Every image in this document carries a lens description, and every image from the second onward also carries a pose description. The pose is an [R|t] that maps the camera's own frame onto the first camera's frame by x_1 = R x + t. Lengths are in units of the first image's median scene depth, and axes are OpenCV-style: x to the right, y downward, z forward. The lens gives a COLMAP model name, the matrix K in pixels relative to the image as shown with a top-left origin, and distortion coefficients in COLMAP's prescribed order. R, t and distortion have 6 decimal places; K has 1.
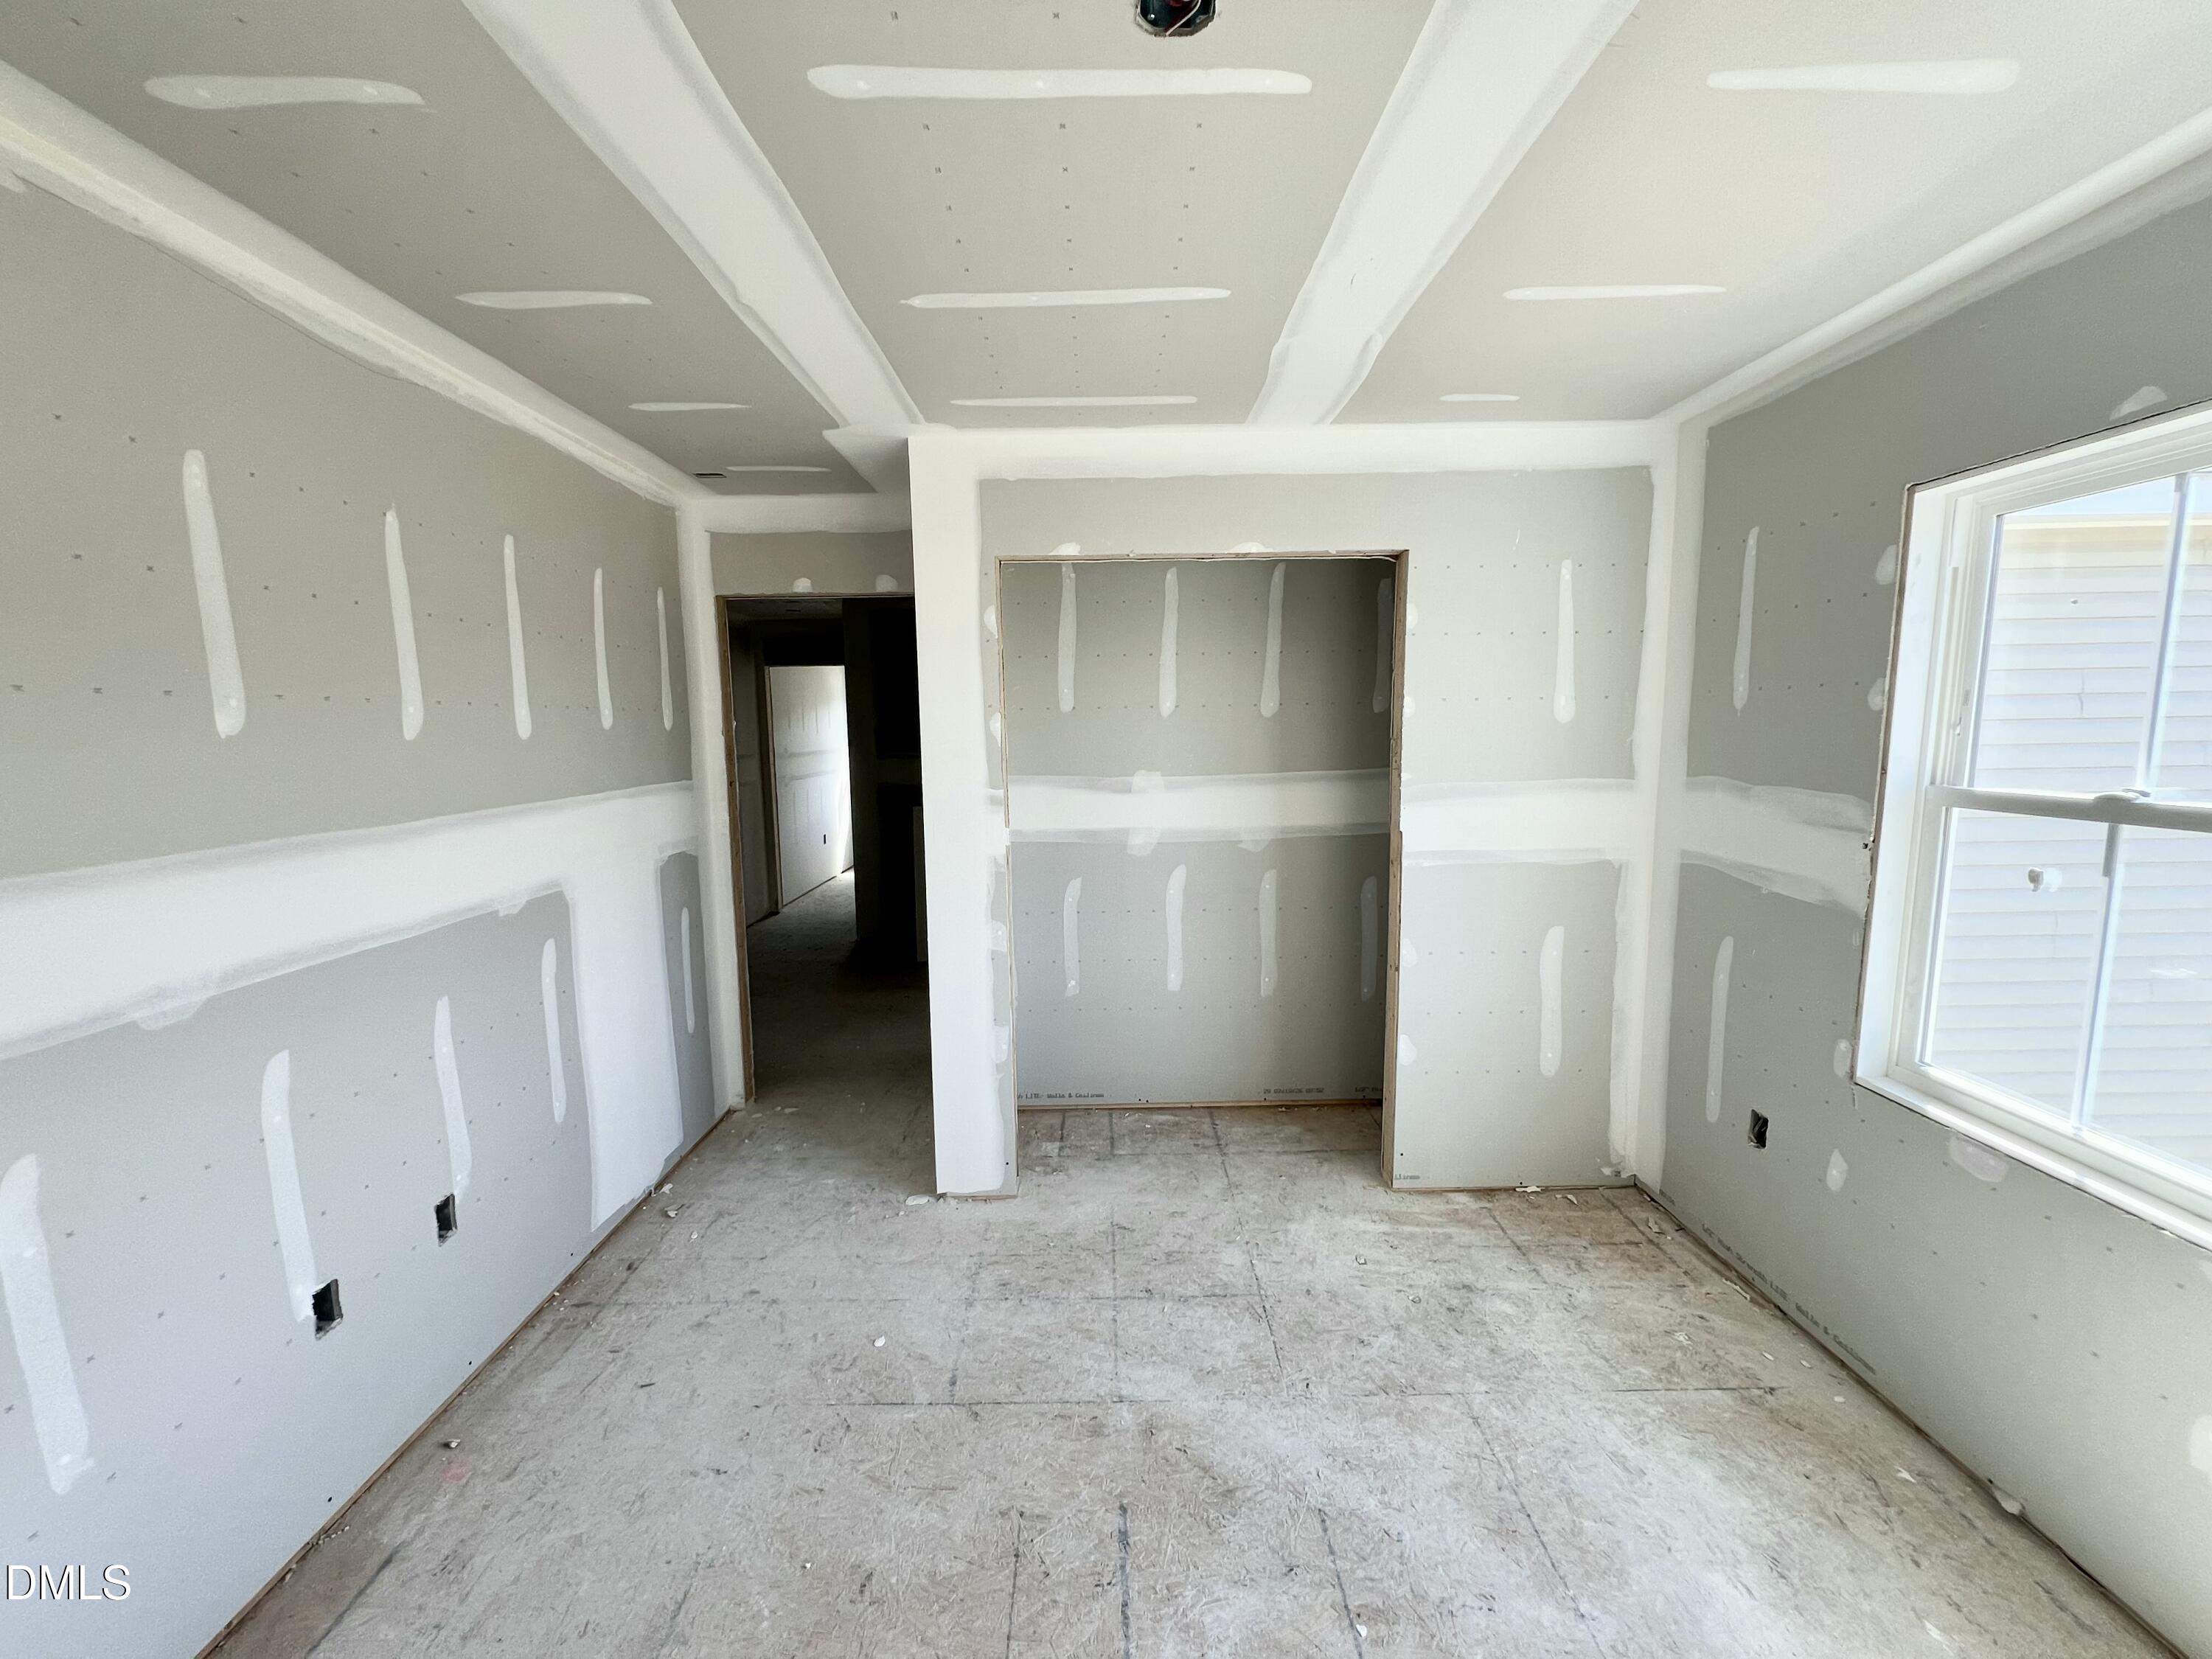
lens RADIAL K [[890.1, 0, 1107.5], [0, 890.1, 833.7], [0, 0, 1]] dist [0.000375, 0.000278]
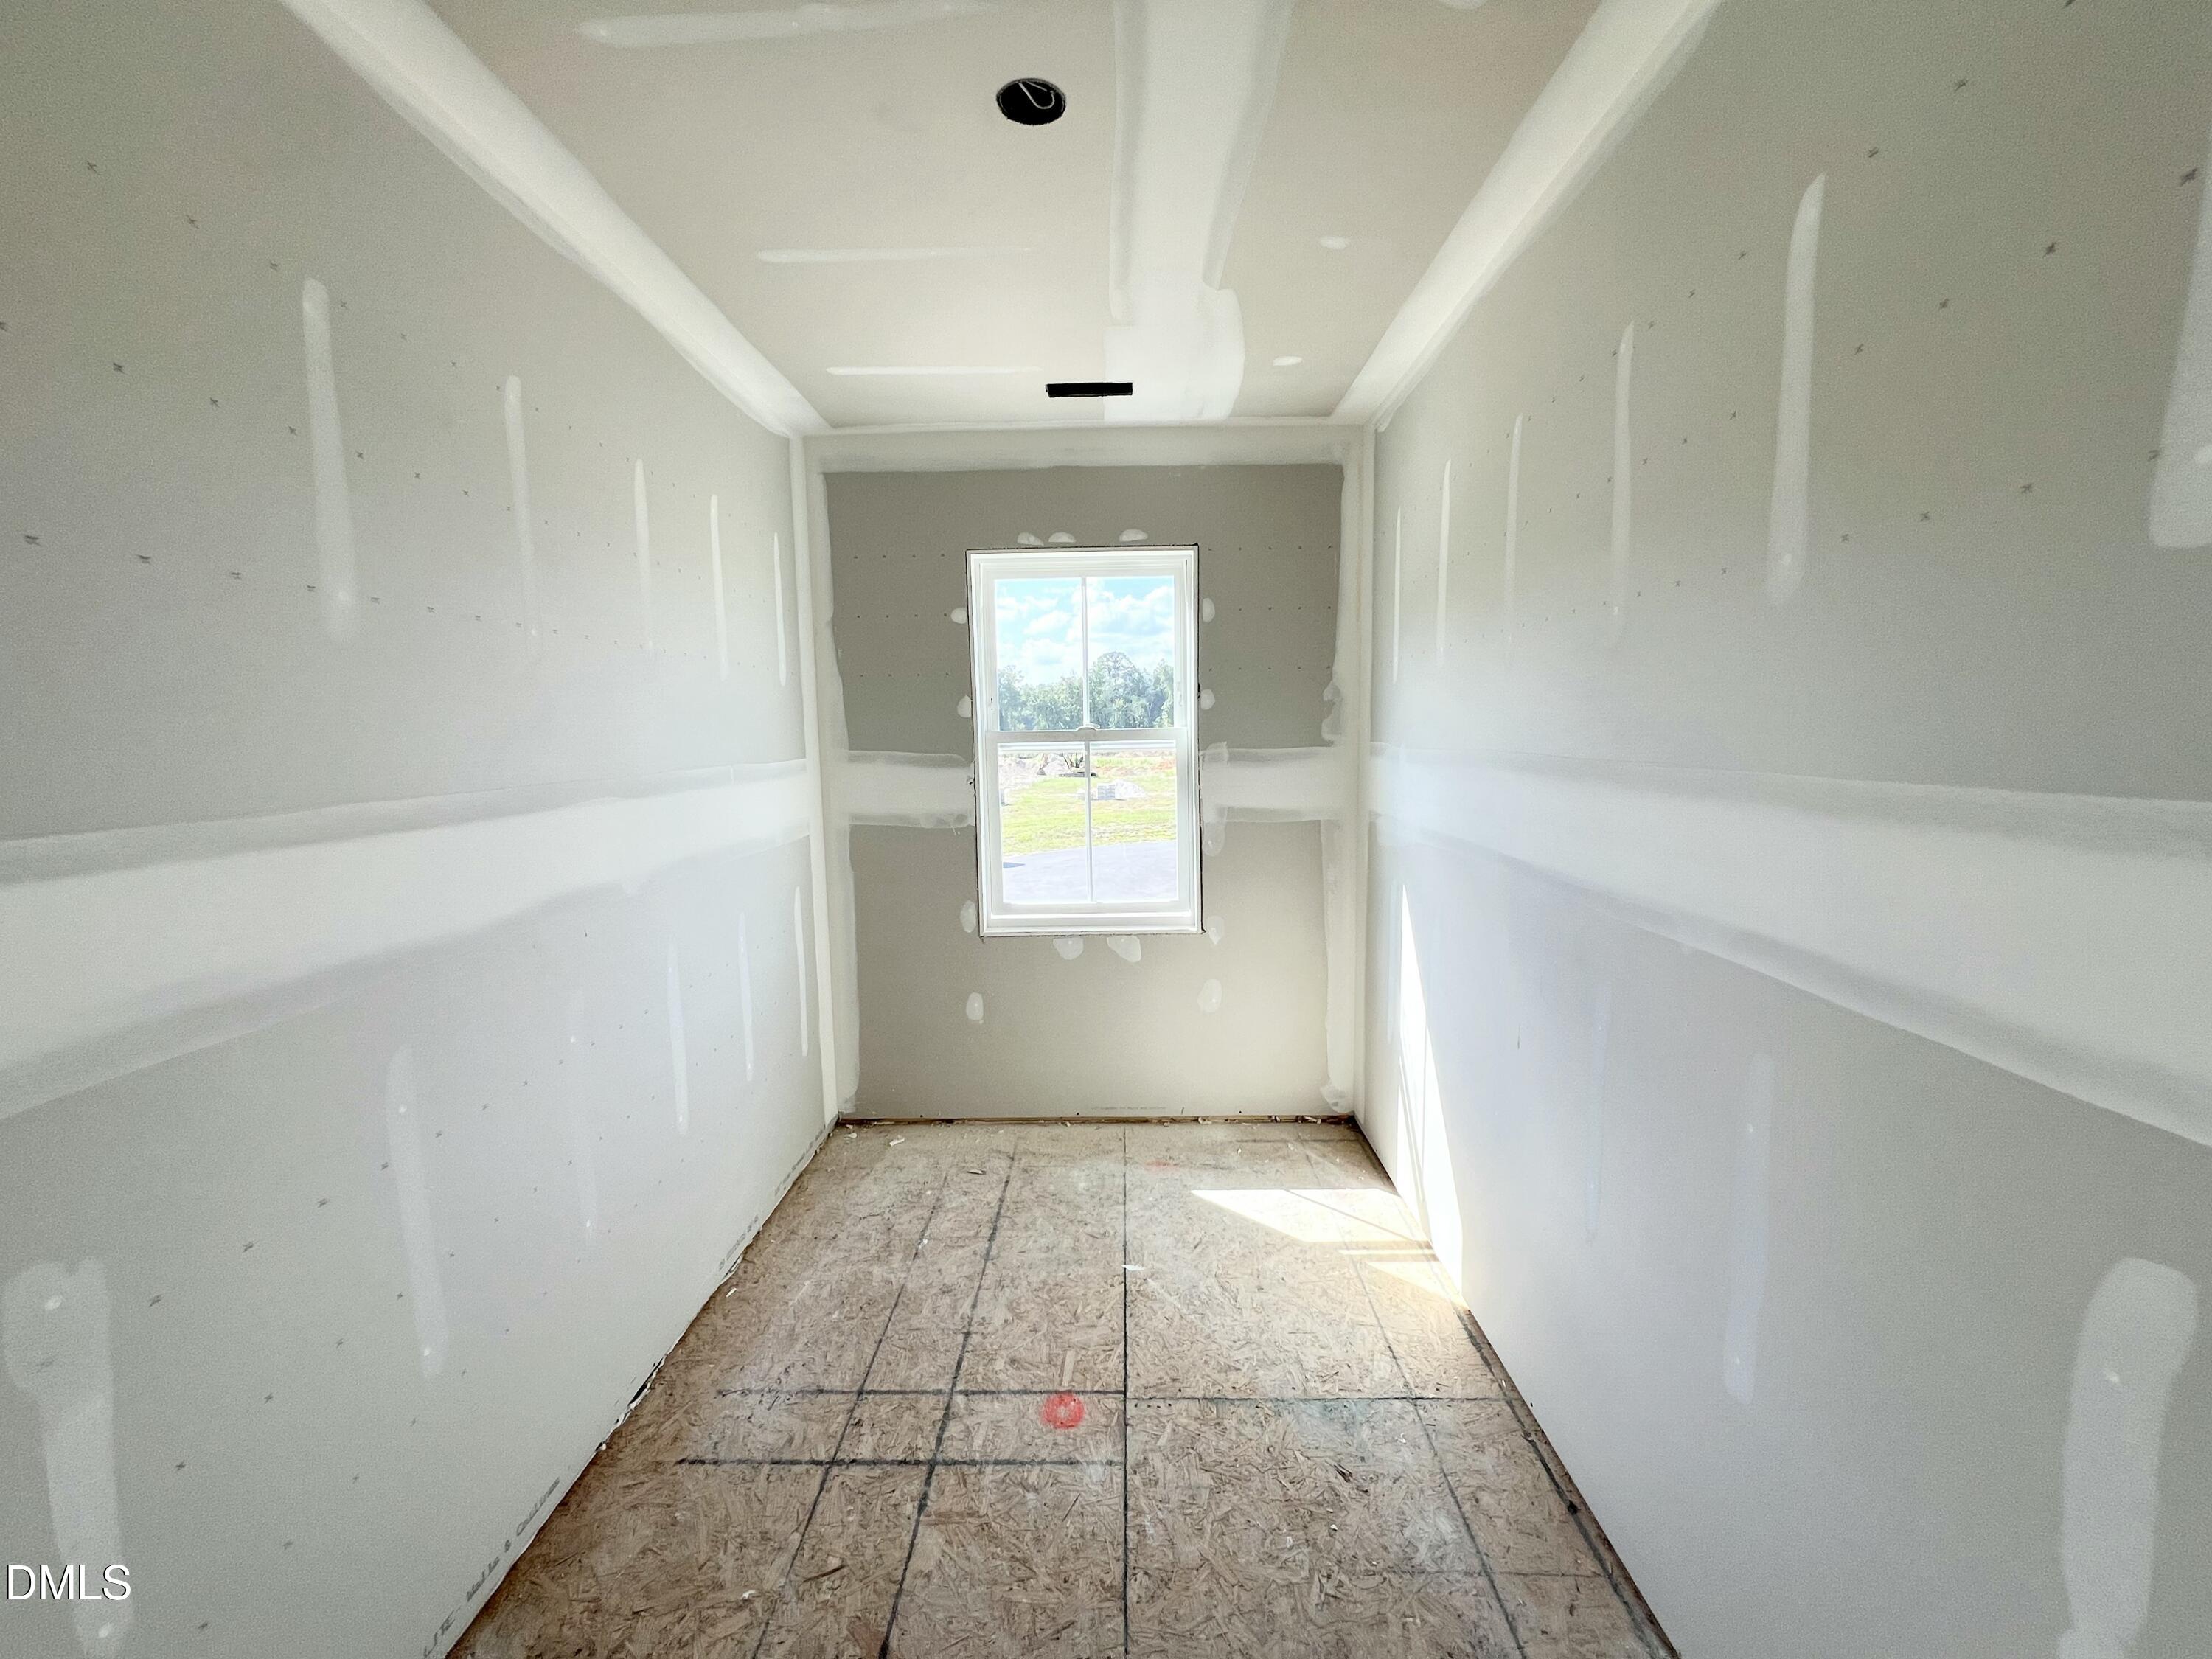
lens RADIAL K [[890.1, 0, 1107.5], [0, 890.1, 833.7], [0, 0, 1]] dist [0.000375, 0.000278]
pose [[0.021248, -0.128660, 0.991461, -0.655996], [0.139708, 0.982337, 0.124482, -0.054943], [-0.989965, 0.135870, 0.038847, 0.709964]]
